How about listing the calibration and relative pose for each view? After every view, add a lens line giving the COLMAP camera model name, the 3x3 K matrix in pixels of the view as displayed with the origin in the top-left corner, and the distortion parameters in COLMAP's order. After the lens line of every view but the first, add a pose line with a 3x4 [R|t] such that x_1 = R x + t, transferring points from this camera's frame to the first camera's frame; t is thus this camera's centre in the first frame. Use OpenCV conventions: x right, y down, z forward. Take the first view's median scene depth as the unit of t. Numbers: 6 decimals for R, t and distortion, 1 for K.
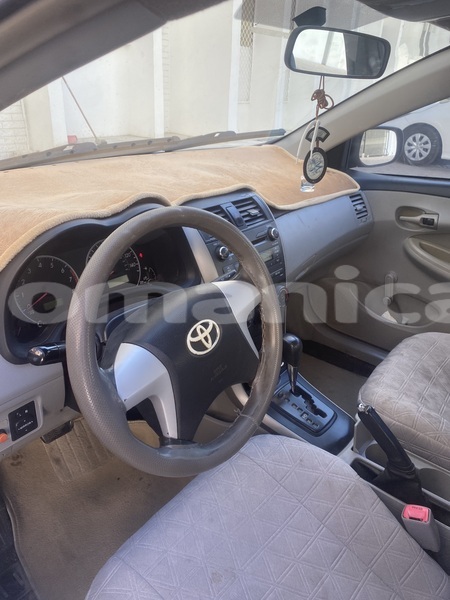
lens RADIAL K [[454.4, 0, 226.8], [0, 454.4, 303.7], [0, 0, 1]] dist [-0.028844, 0.010844]
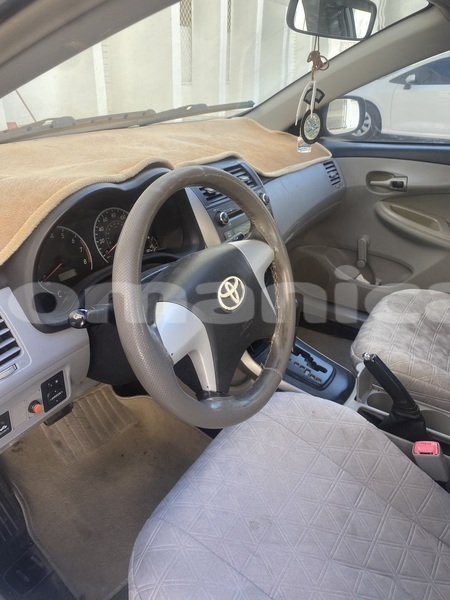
lens RADIAL K [[454.4, 0, 225.0], [0, 454.4, 297.5], [0, 0, 1]] dist [-0.028844, 0.010844]
pose [[0.992599, -0.070899, 0.098590, -0.124435], [0.068697, 0.997310, 0.025562, 0.042173], [-0.100137, -0.018600, 0.994800, -0.014869]]
